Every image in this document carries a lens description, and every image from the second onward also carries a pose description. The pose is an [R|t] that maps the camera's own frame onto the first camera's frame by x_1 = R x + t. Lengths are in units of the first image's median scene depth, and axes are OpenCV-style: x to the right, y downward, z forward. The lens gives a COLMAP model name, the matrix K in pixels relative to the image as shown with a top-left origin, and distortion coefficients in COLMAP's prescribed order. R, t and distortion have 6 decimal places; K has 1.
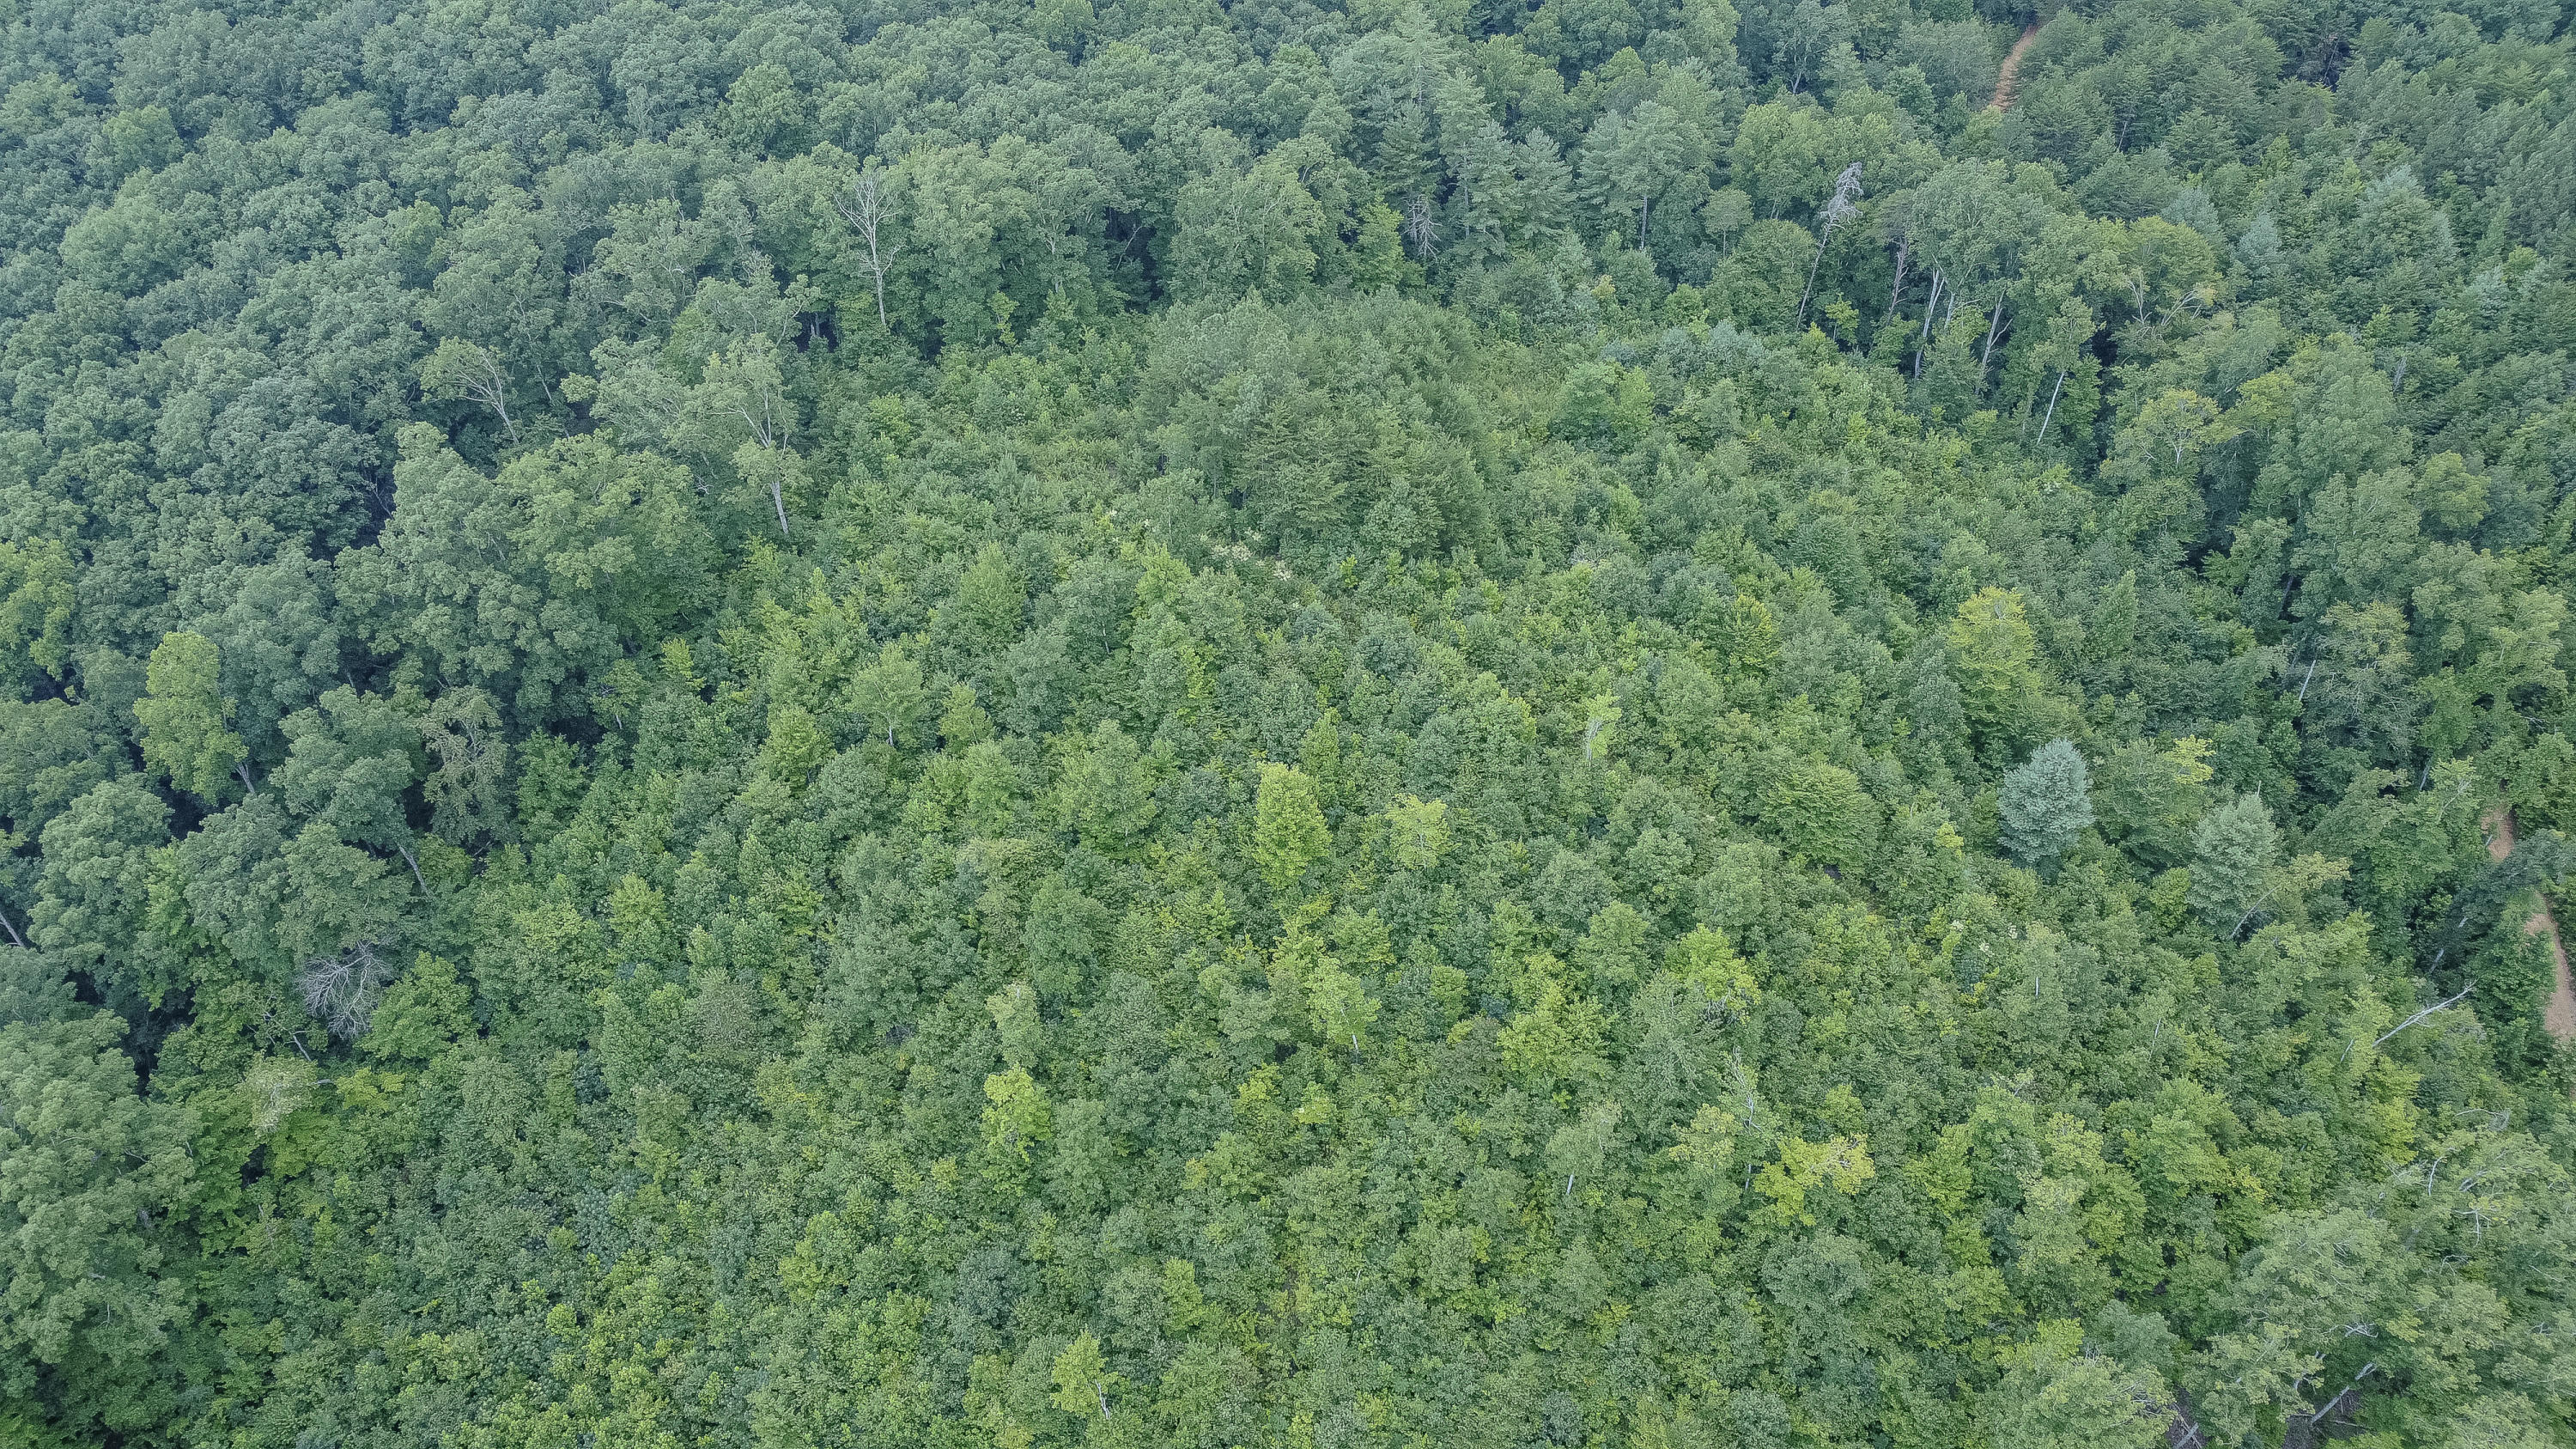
lens RADIAL K [[1945.3, 0, 1283.1], [0, 1945.3, 736.5], [0, 0, 1]] dist [-0.001573, -0.006172]
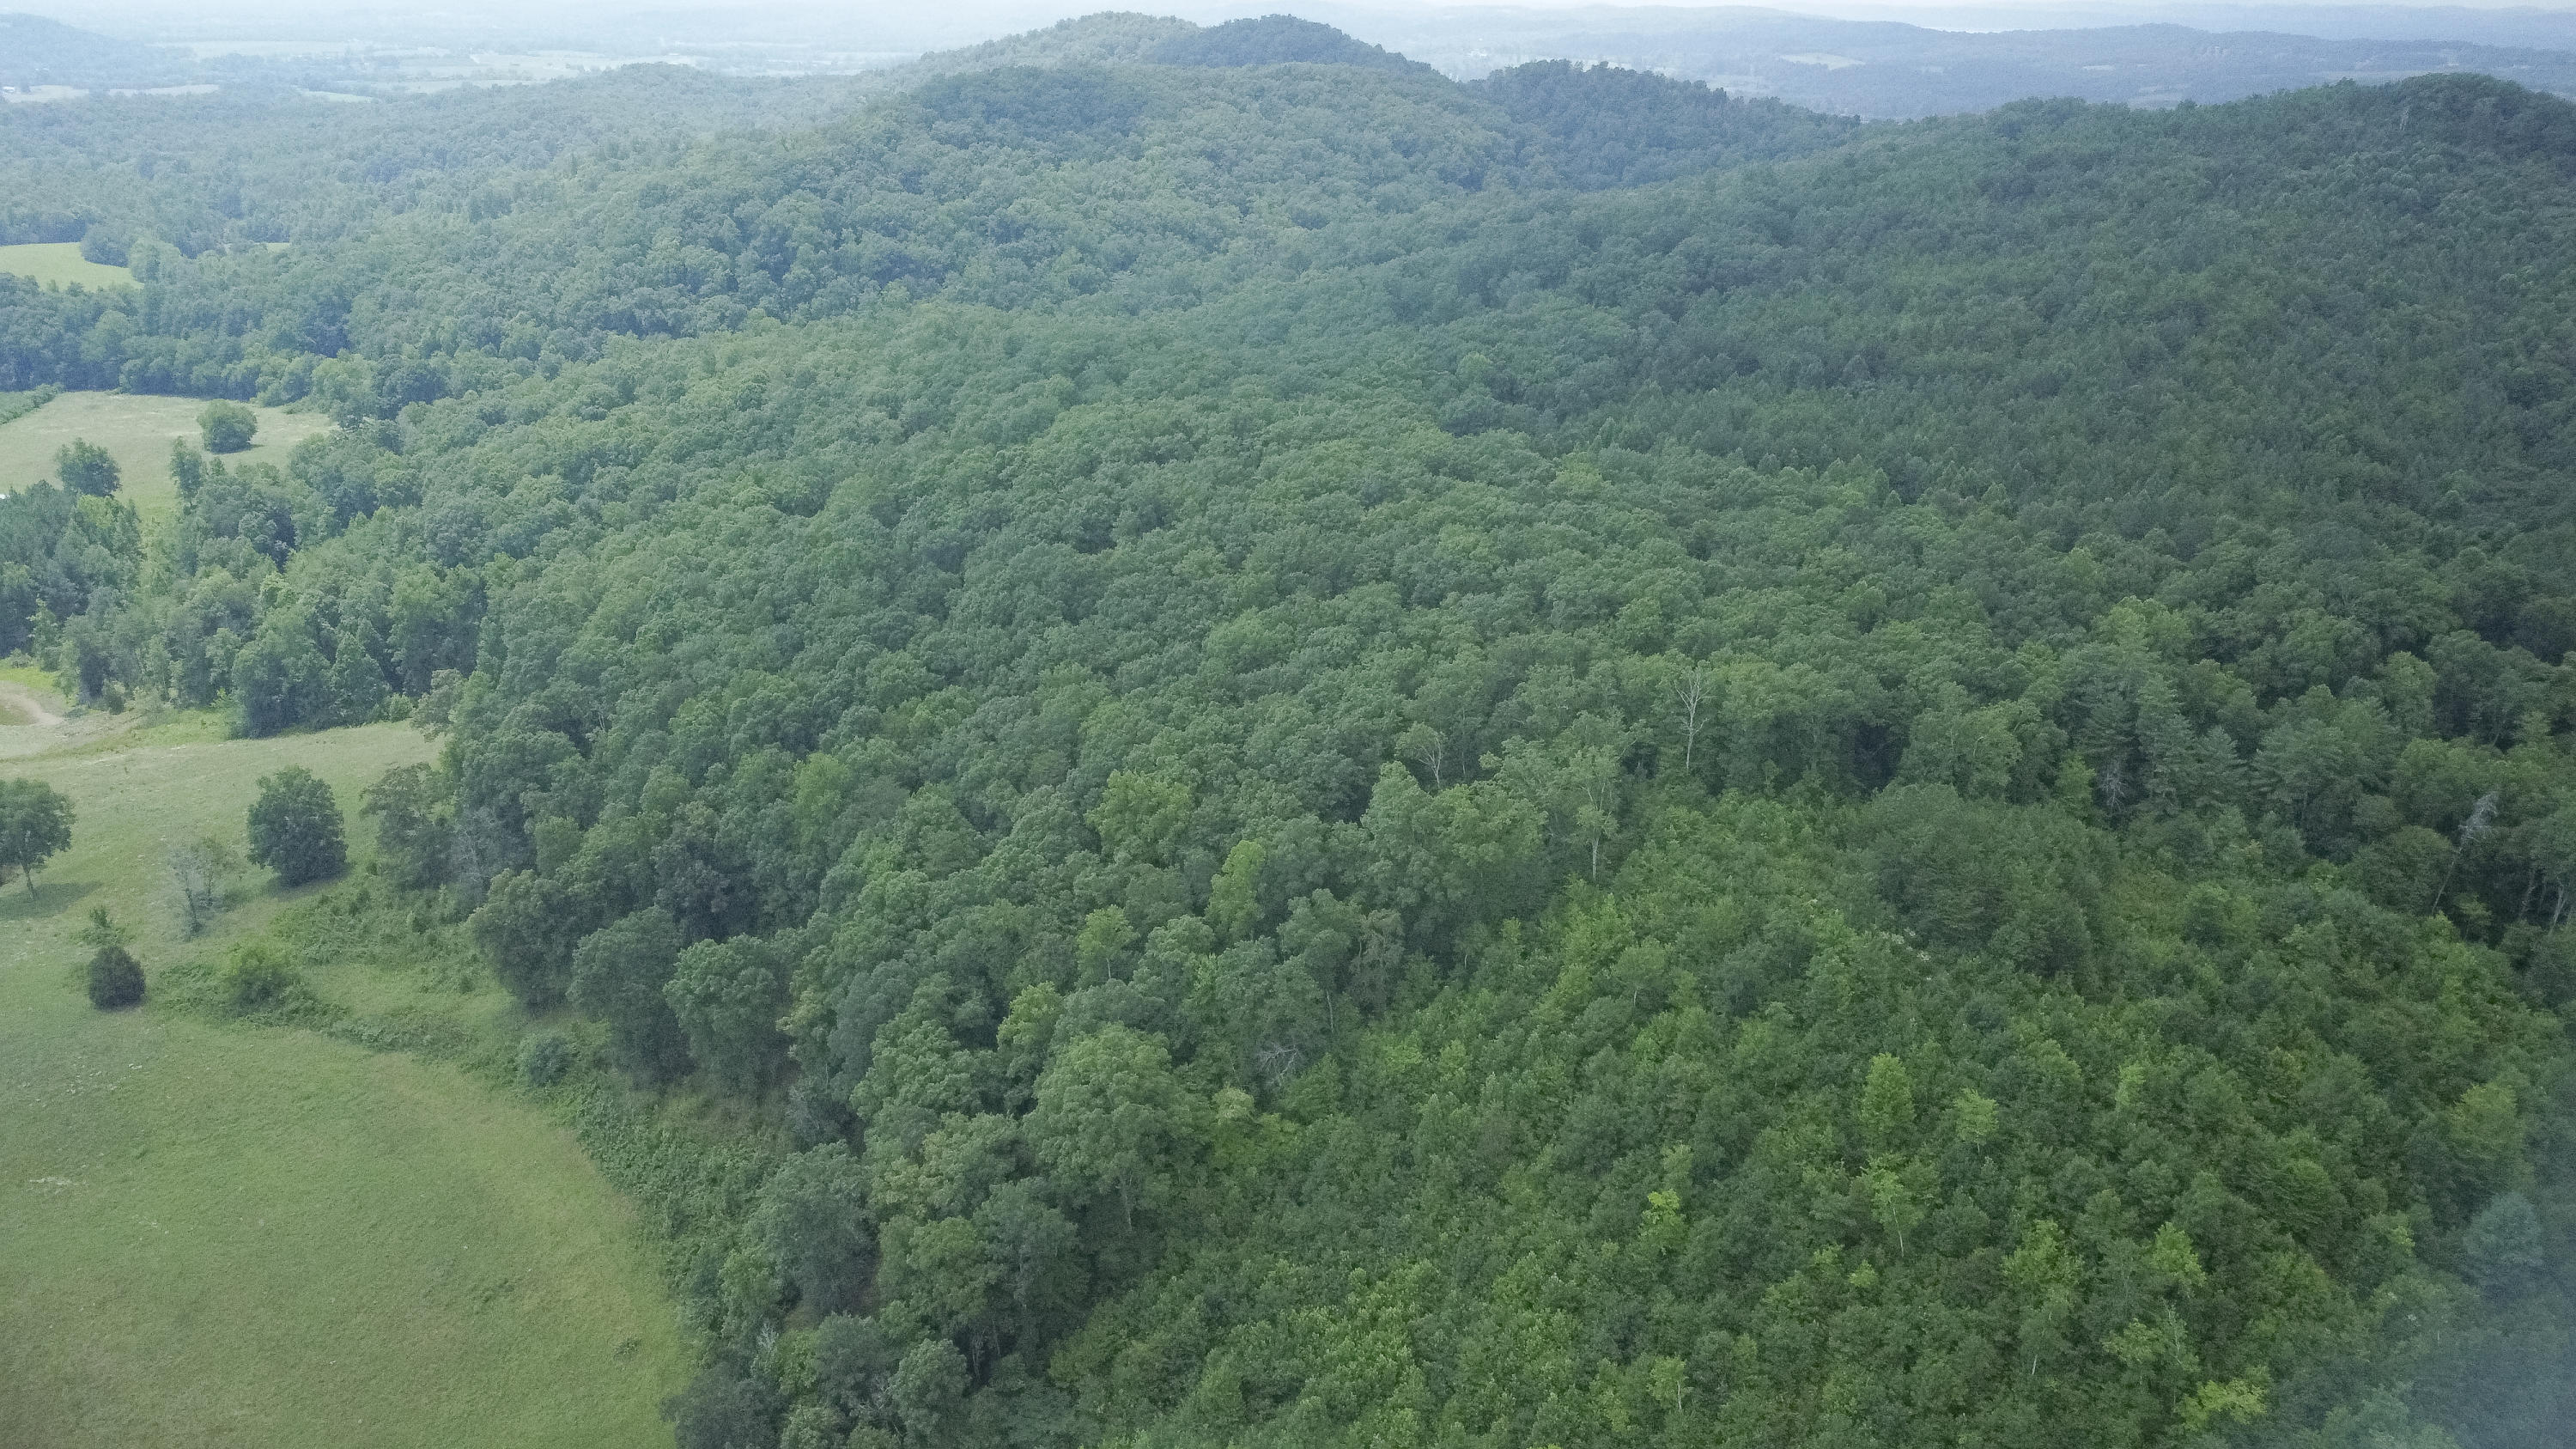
lens RADIAL K [[1945.3, 0, 1282.4], [0, 1945.3, 736.4], [0, 0, 1]] dist [-0.001573, -0.006172]
pose [[0.903841, 0.158069, -0.397599, 0.117552], [-0.267018, 0.934476, -0.235490, 0.230397], [0.334323, 0.319011, 0.886826, -0.492501]]
